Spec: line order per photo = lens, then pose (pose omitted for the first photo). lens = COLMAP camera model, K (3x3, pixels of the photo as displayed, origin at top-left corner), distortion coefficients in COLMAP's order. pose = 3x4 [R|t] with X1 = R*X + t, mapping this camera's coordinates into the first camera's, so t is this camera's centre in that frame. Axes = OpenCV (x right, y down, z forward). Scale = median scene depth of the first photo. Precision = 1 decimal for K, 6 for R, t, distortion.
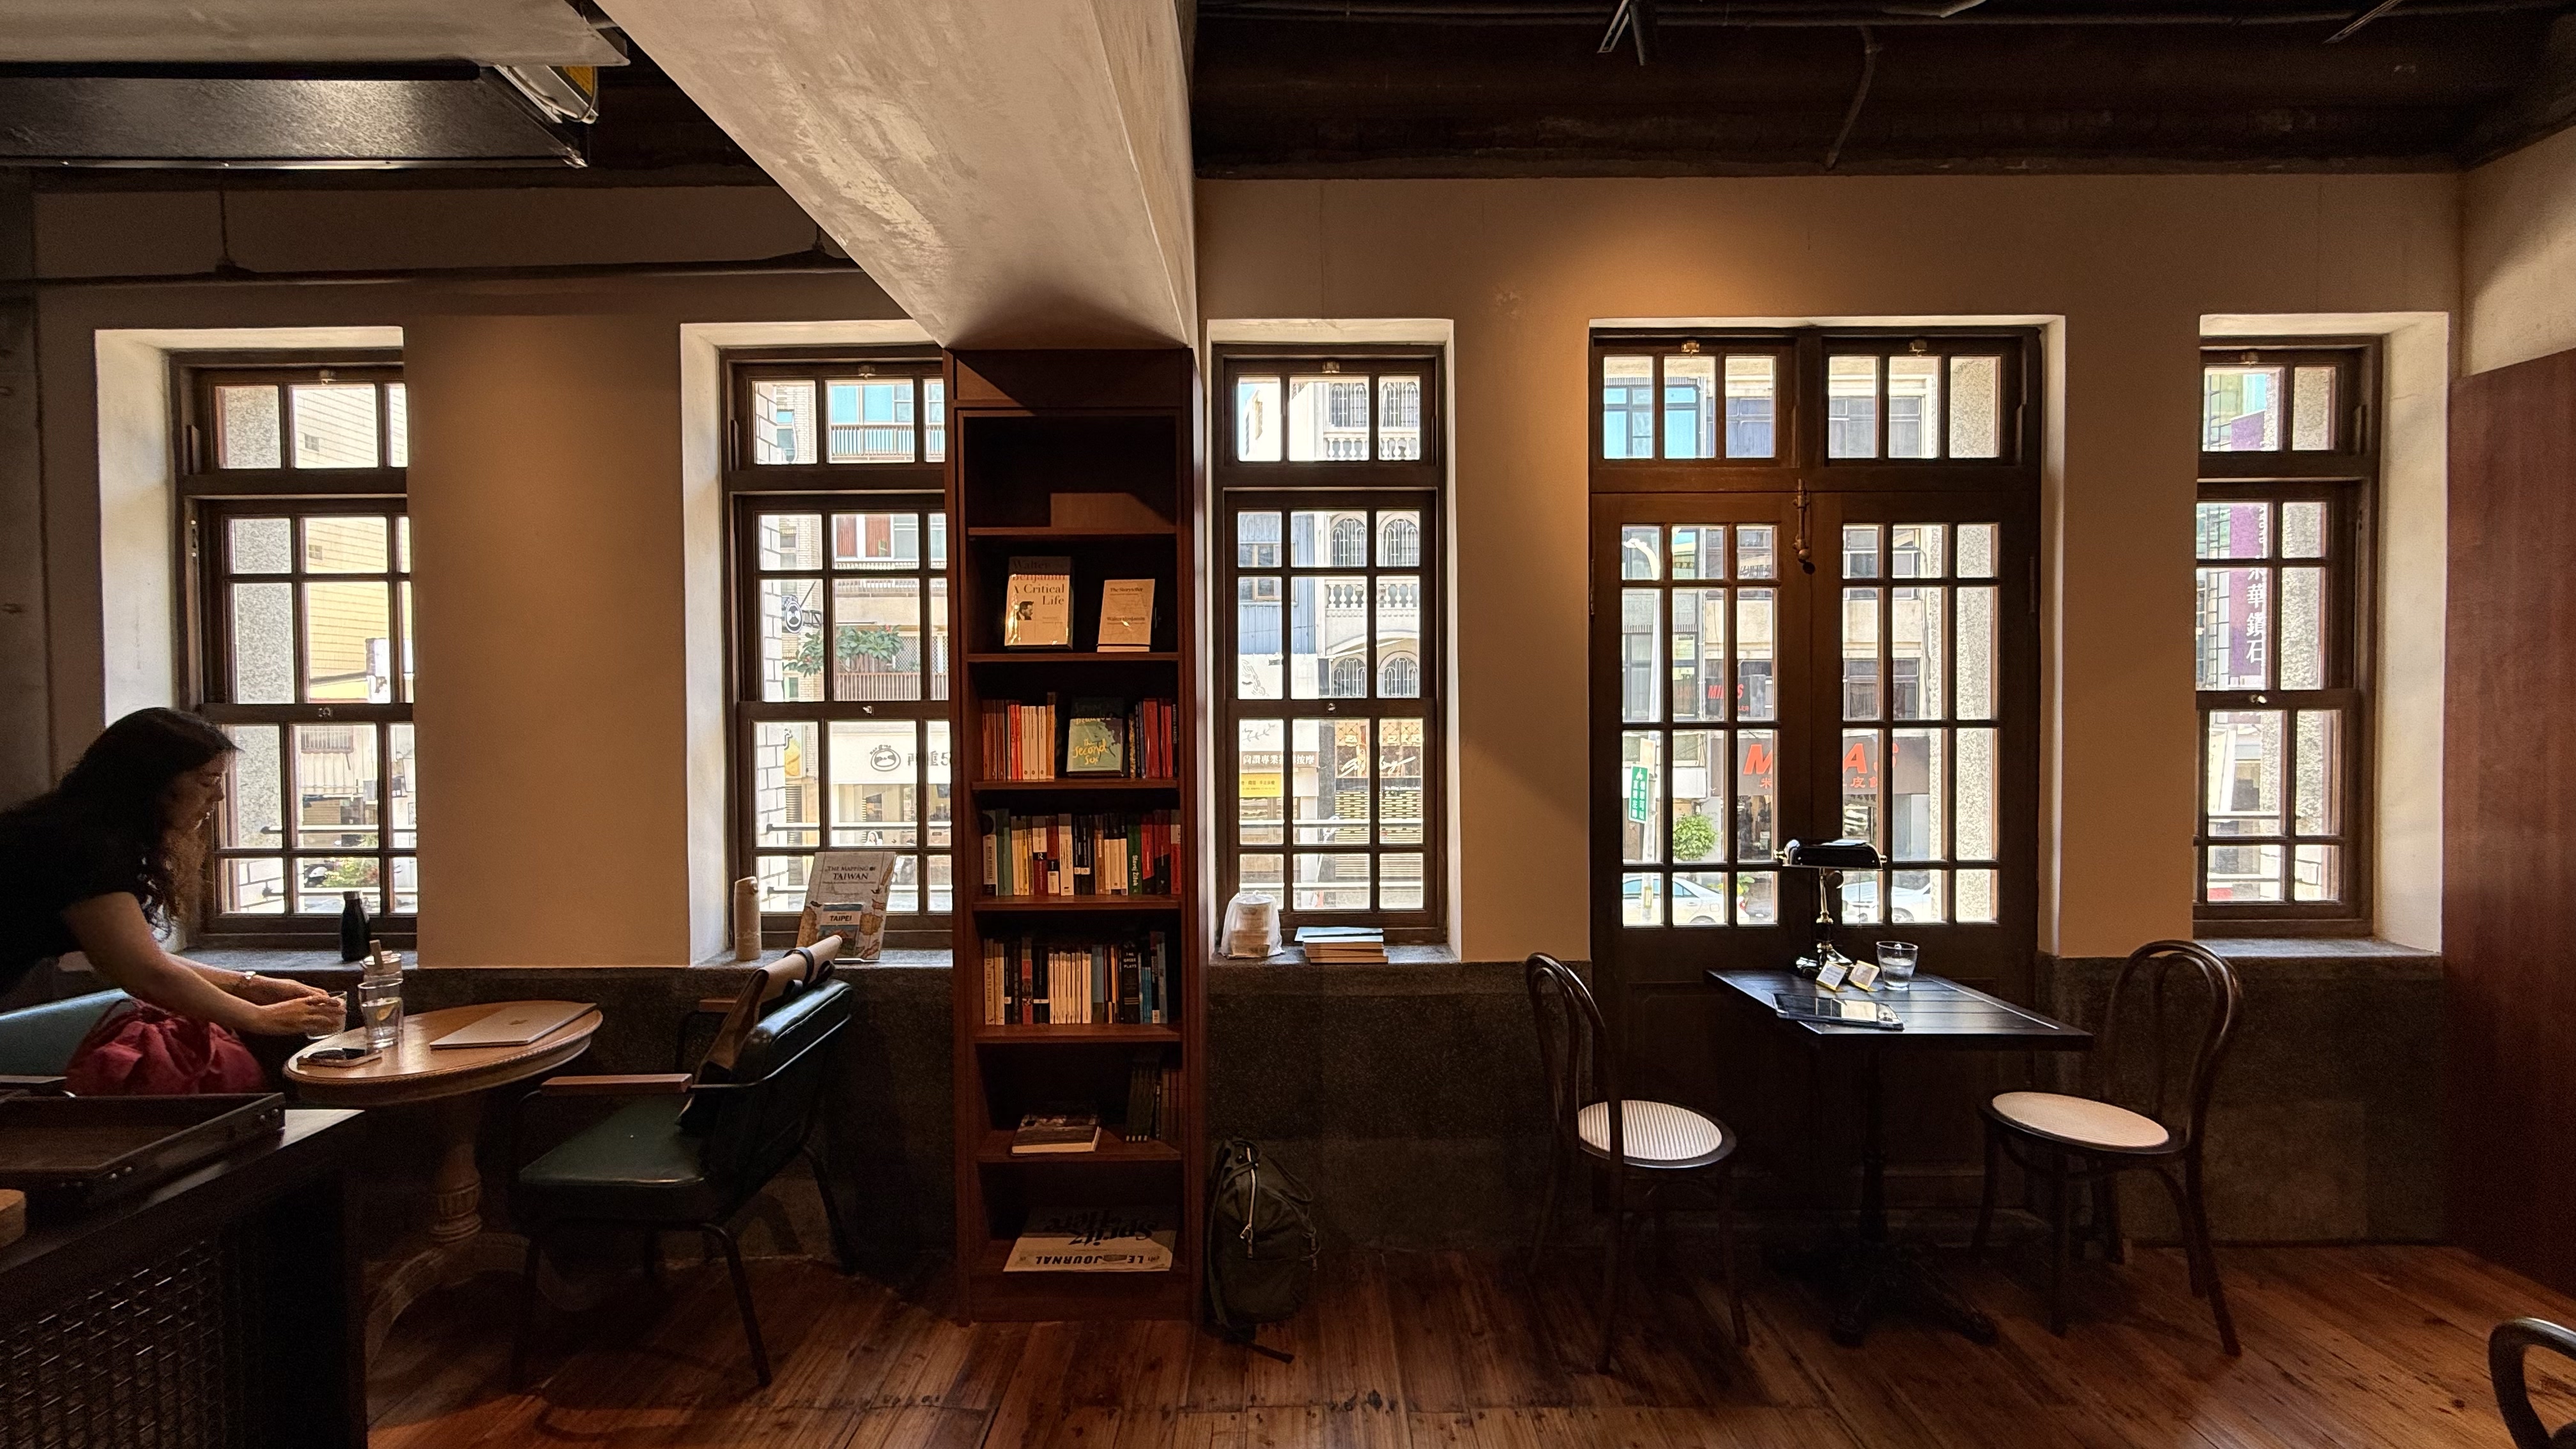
lens RADIAL K [[1051.4, 0, 1266.7], [0, 1051.4, 709.2], [0, 0, 1]] dist [0.012775, 0.001089]
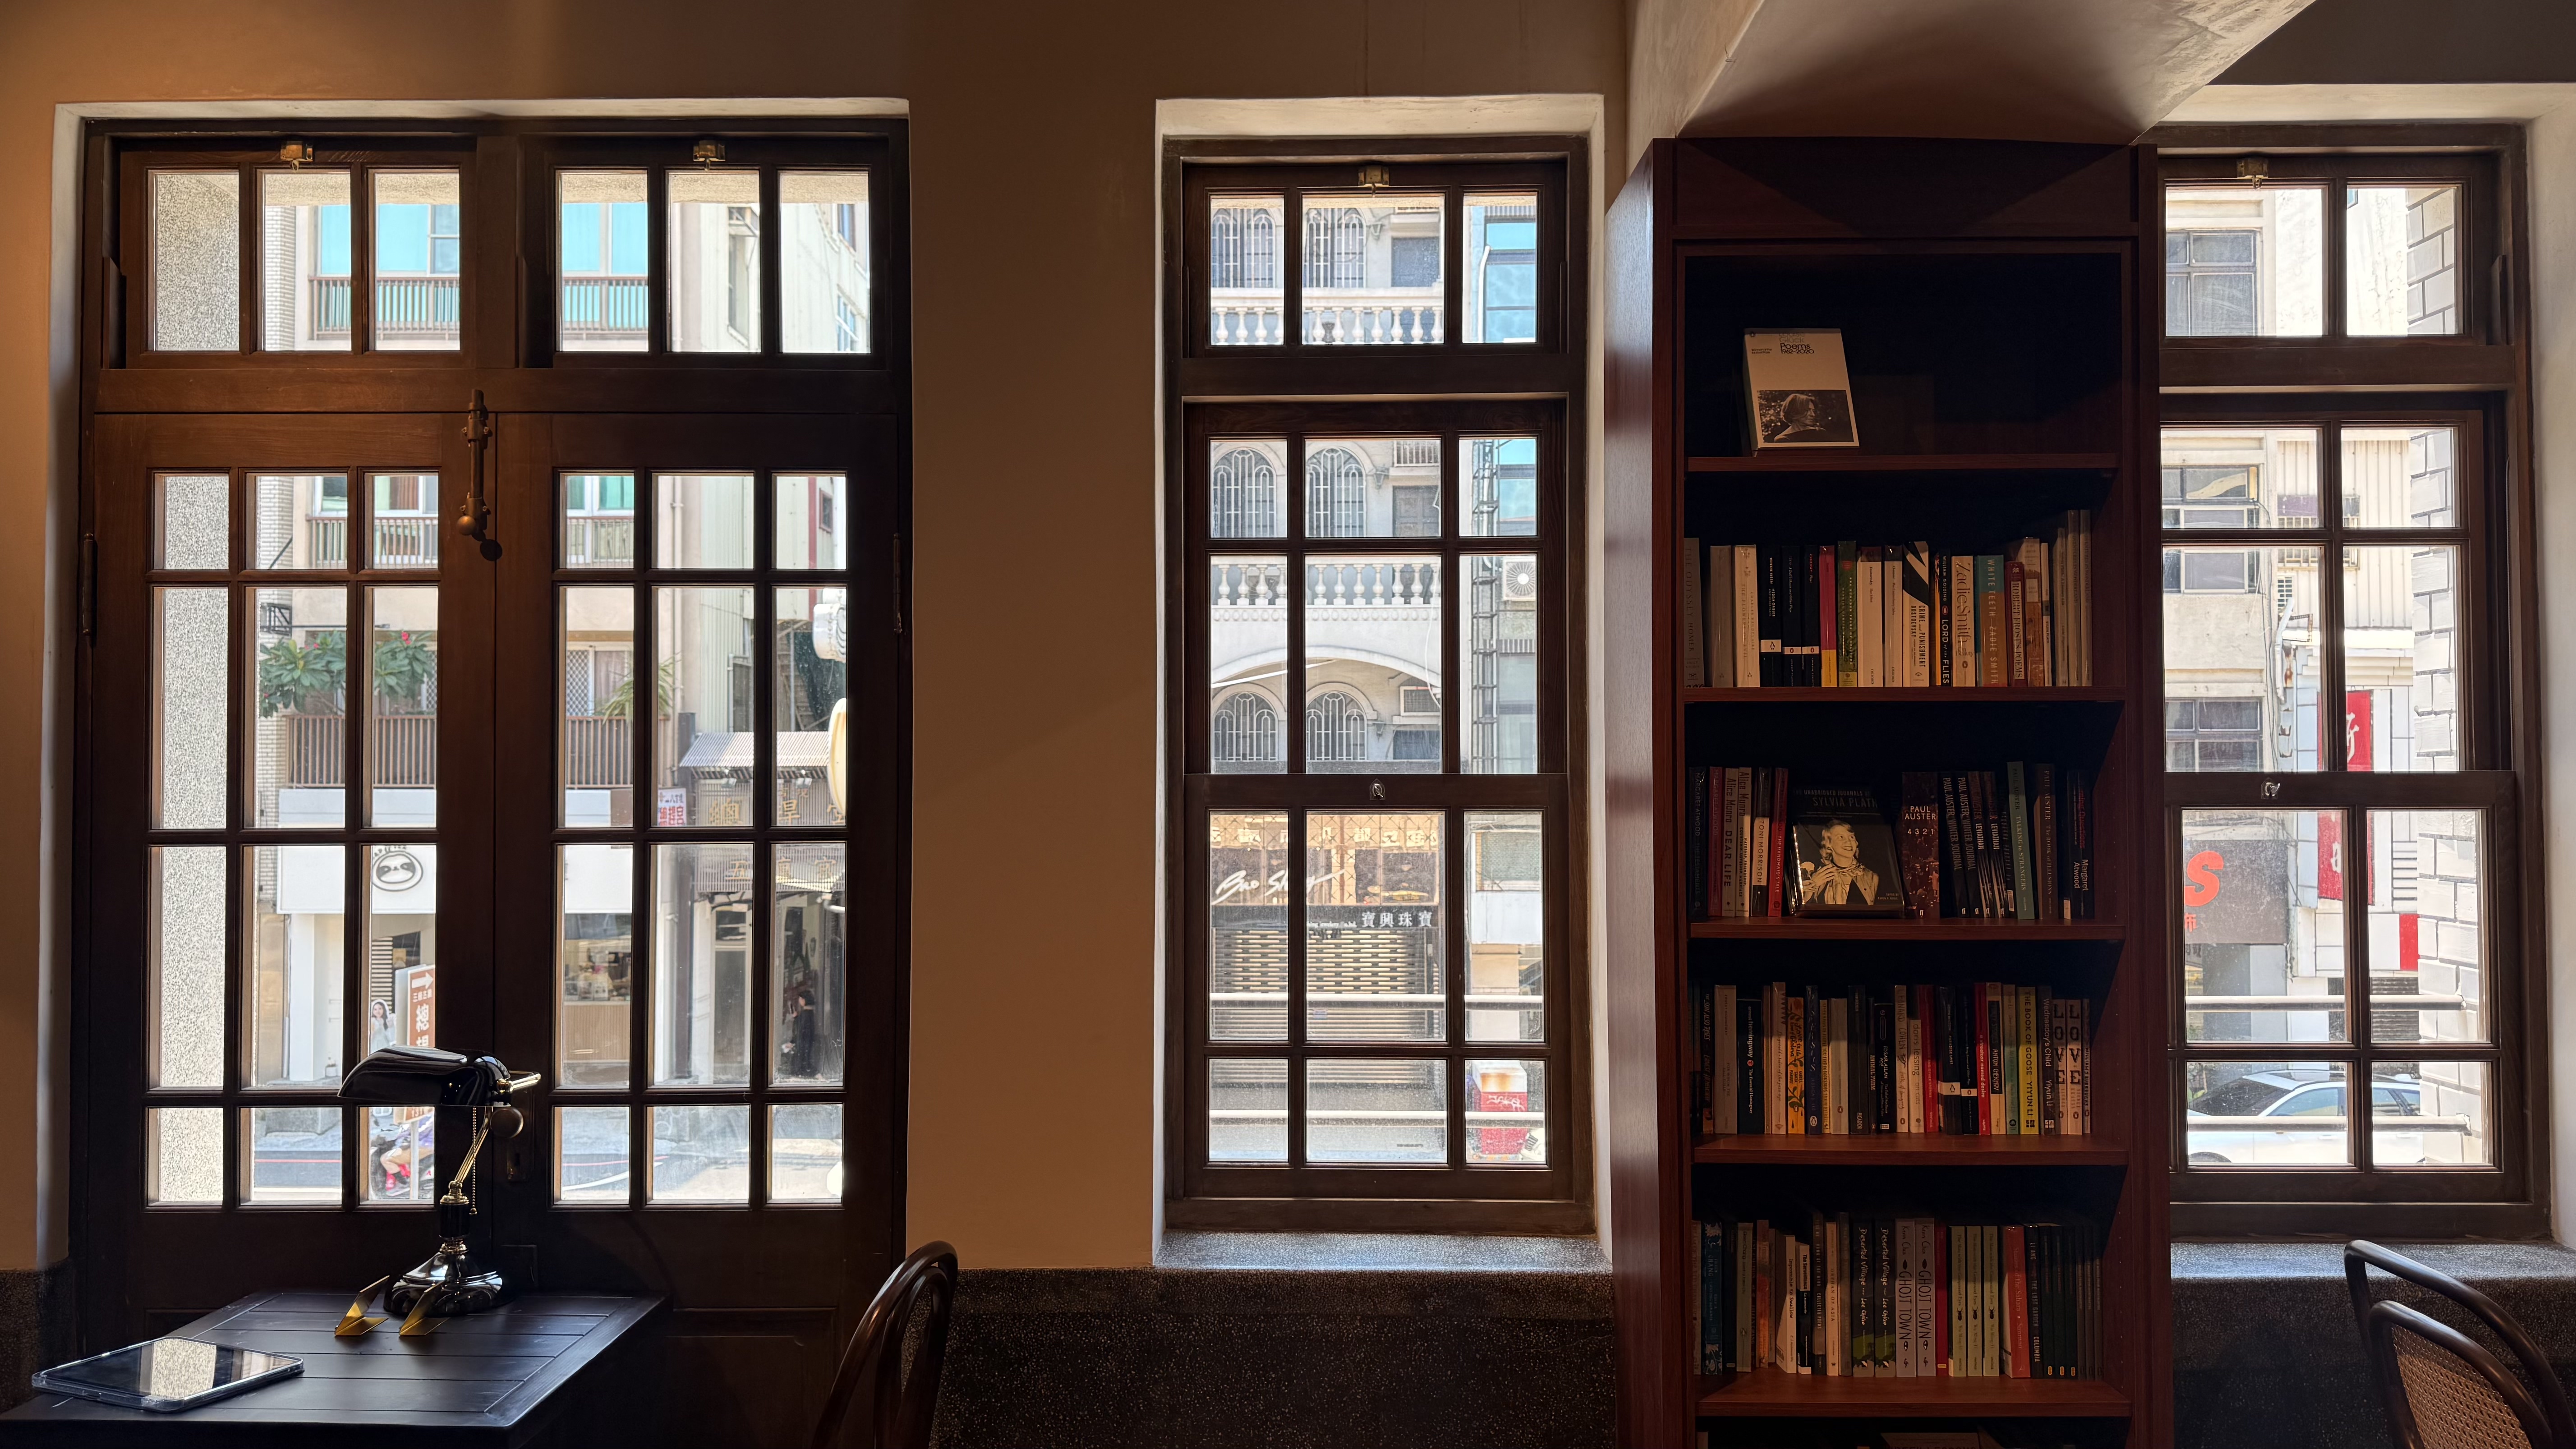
lens RADIAL K [[1867.7, 0, 1284.5], [0, 1867.7, 724.5], [0, 0, 1]] dist [0.051349, -0.044081]
pose [[0.999177, 0.006253, -0.040076, 0.466644], [-0.007511, 0.999481, -0.031318, -0.007515], [0.039859, 0.031593, 0.998706, 0.017882]]
